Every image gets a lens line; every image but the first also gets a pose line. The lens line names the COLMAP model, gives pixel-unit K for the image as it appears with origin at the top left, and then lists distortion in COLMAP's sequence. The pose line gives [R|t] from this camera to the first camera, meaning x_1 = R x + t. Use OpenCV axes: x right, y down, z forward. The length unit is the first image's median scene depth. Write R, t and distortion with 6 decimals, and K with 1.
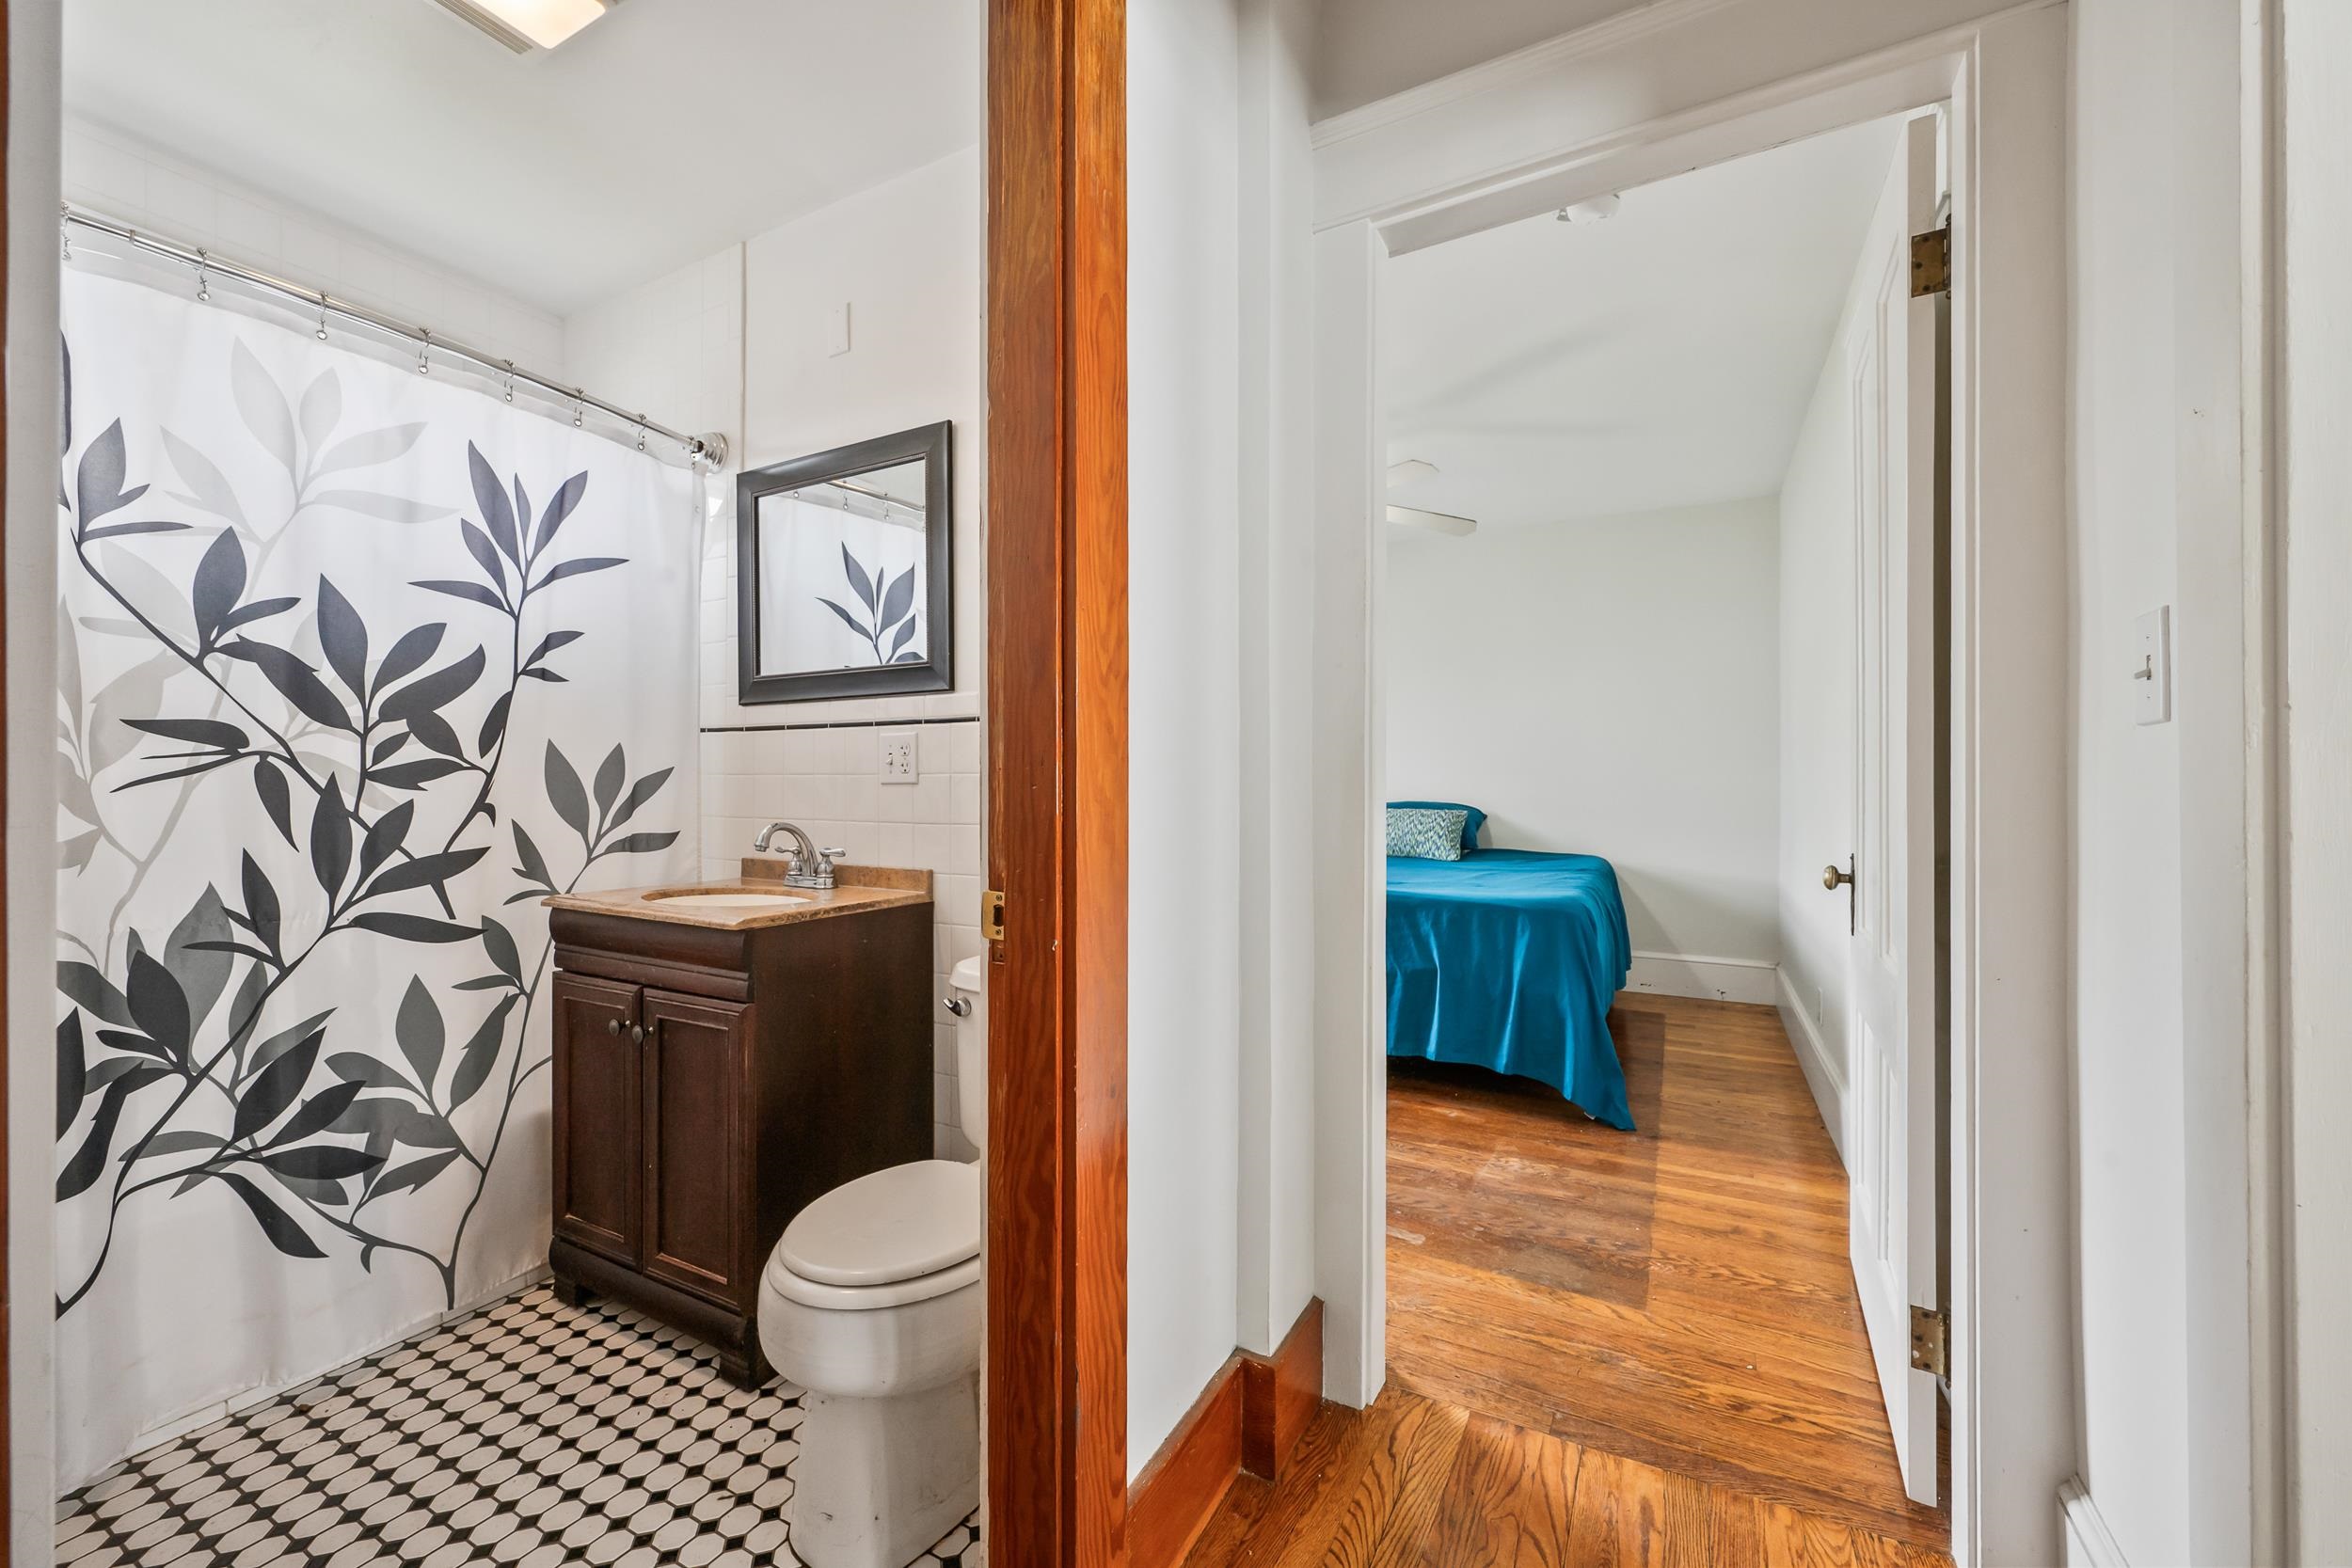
lens RADIAL K [[927.9, 0, 1183.2], [0, 927.9, 787.7], [0, 0, 1]] dist [0.000073, 0.000167]
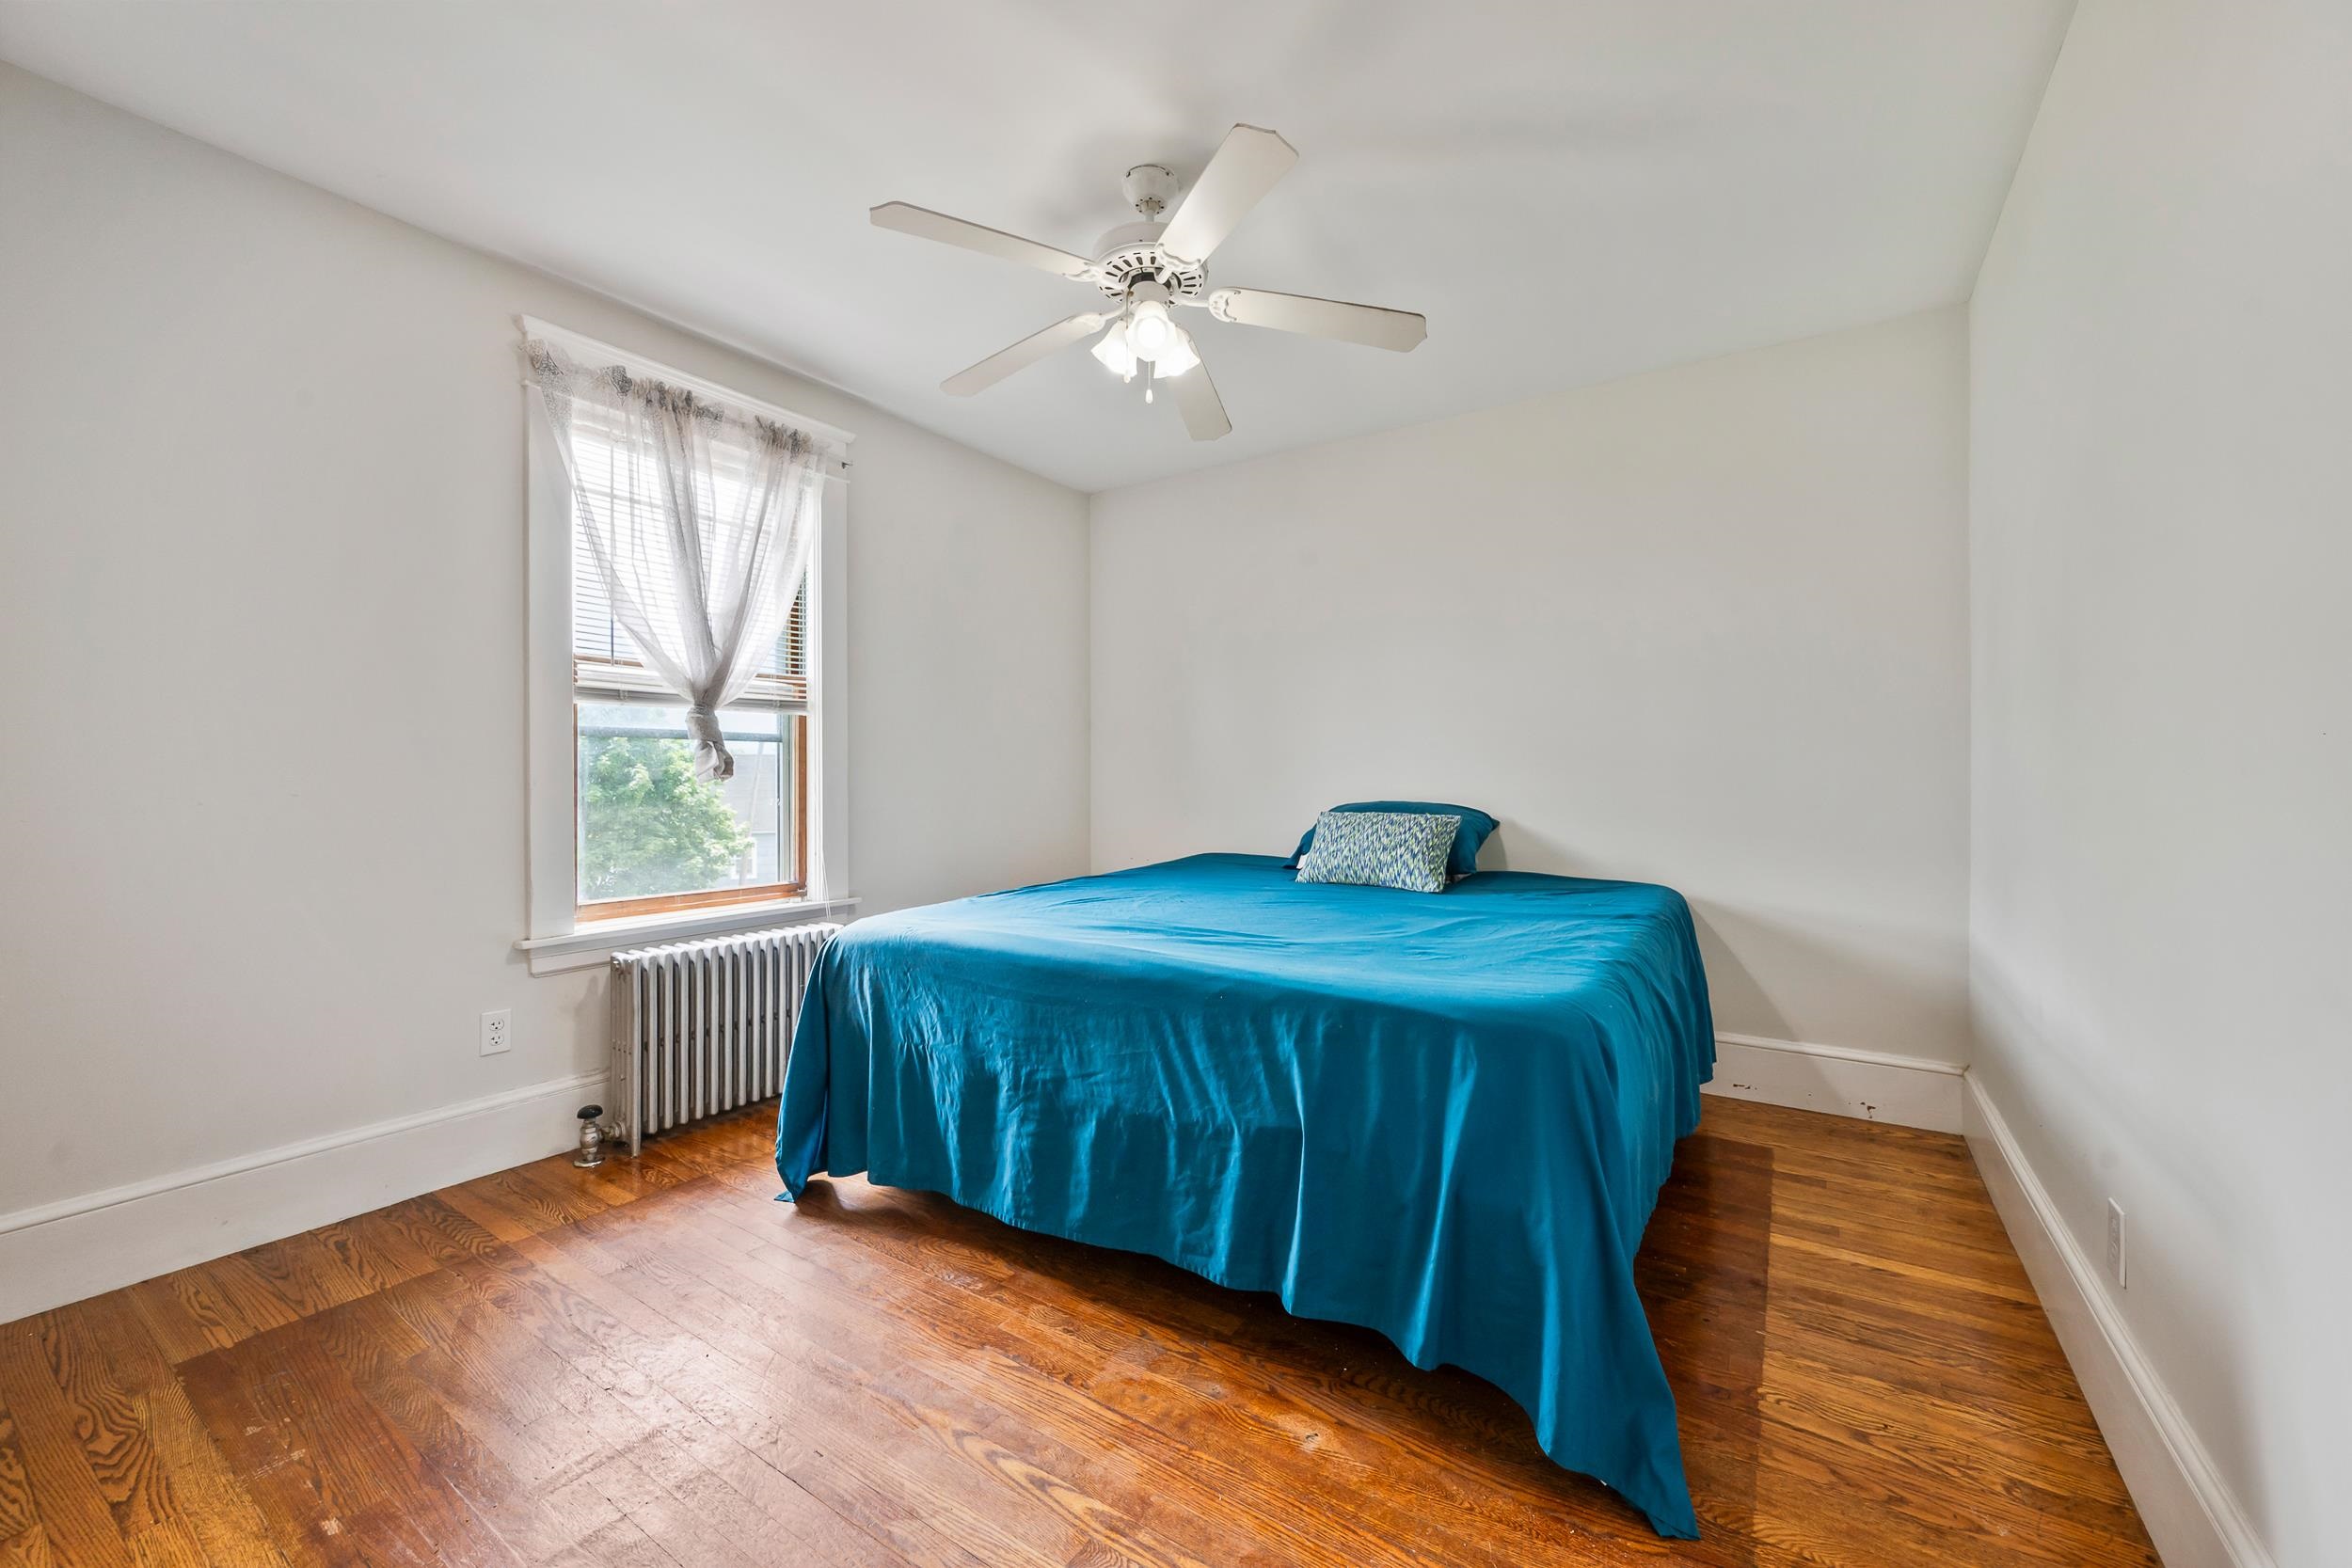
lens RADIAL K [[906.5, 0, 1185.4], [0, 906.5, 785.6], [0, 0, 1]] dist [0.000367, 0.000131]
pose [[0.994957, -0.000183, -0.100298, 0.213946], [0.000314, 0.999999, 0.001291, 0.002347], [0.100297, -0.001316, 0.994957, 0.404409]]
